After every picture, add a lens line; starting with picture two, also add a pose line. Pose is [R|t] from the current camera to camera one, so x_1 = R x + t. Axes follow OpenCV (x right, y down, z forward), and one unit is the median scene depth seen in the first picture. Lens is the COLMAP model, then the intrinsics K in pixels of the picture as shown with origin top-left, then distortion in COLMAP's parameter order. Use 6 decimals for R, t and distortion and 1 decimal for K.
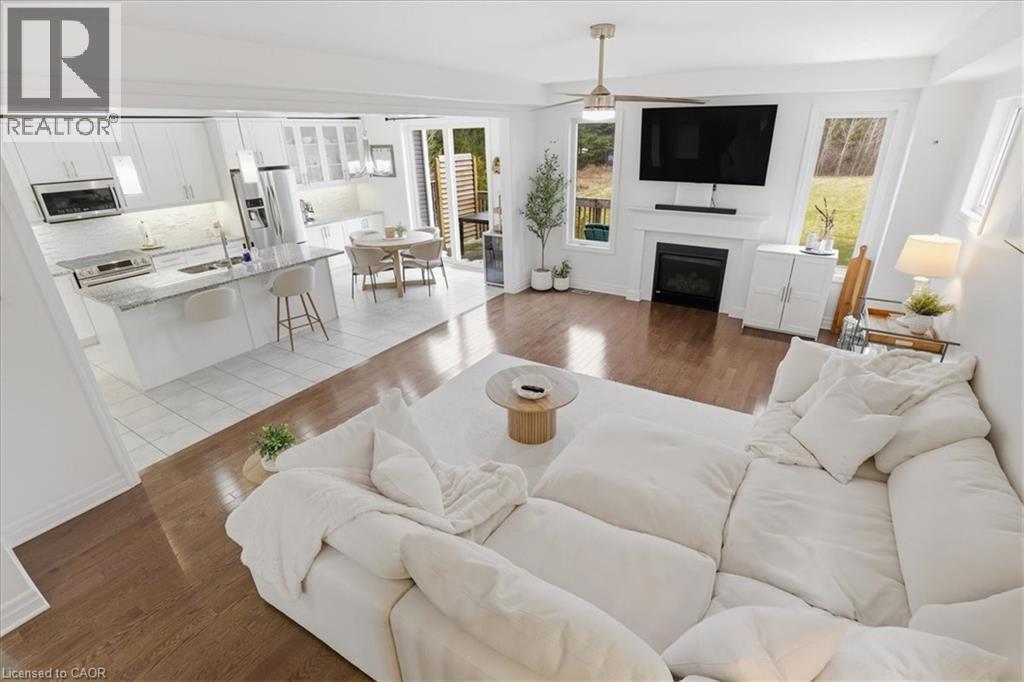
lens RADIAL K [[475.1, 0, 512.0], [0, 475.1, 341.0], [0, 0, 1]] dist [-0.033396, 0.000398]
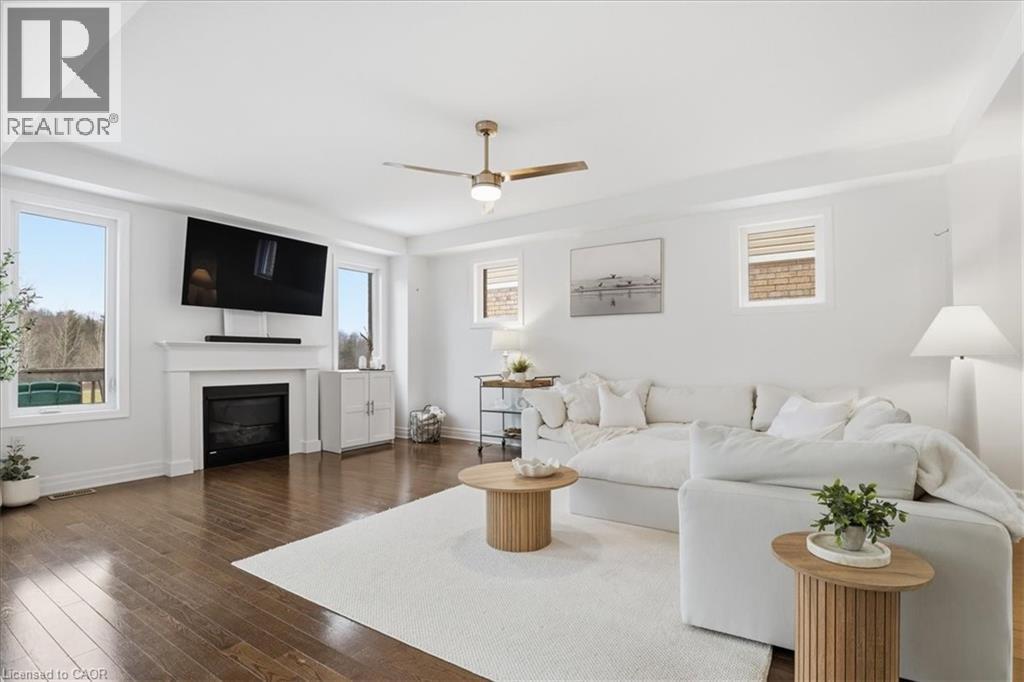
lens RADIAL K [[473.9, 0, 516.6], [0, 473.9, 356.1], [0, 0, 1]] dist [-0.036858, -0.000230]
pose [[0.028850, 0.023188, 0.999315, -0.435598], [0.395848, 0.917733, -0.032723, -0.033149], [-0.917863, 0.396521, 0.017298, 0.525994]]
